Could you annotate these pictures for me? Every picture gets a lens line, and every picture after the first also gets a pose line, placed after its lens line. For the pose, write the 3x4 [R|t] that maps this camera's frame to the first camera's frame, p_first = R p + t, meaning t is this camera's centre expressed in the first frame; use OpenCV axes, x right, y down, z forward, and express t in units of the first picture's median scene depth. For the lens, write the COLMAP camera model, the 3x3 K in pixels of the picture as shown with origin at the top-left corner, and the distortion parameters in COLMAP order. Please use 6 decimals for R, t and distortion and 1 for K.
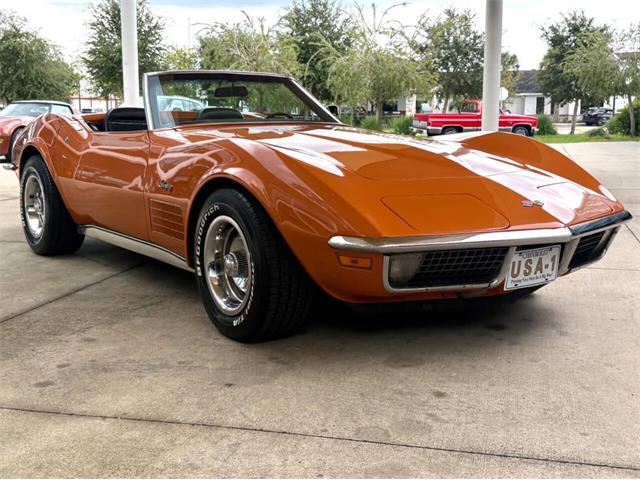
lens RADIAL K [[794.6, 0, 334.3], [0, 794.6, 240.0], [0, 0, 1]] dist [0.155593, -0.510930]
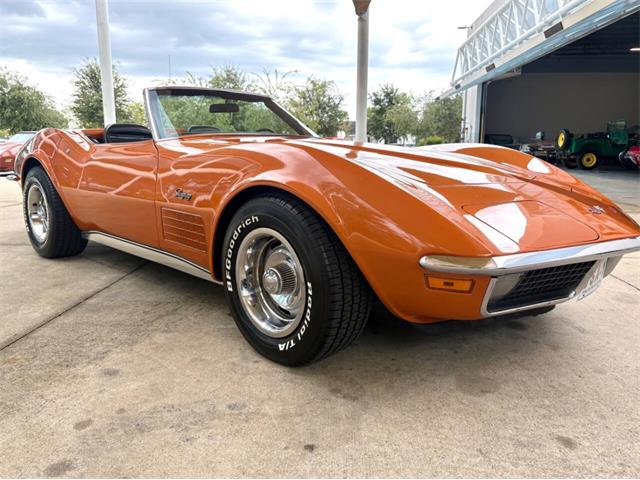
lens RADIAL K [[511.4, 0, 339.3], [0, 511.4, 240.2], [0, 0, 1]] dist [0.014593, -0.001530]
pose [[0.985269, -0.026830, 0.168896, -0.120079], [0.021741, 0.999254, 0.031905, -0.026081], [-0.169626, -0.027763, 0.985117, 0.328328]]
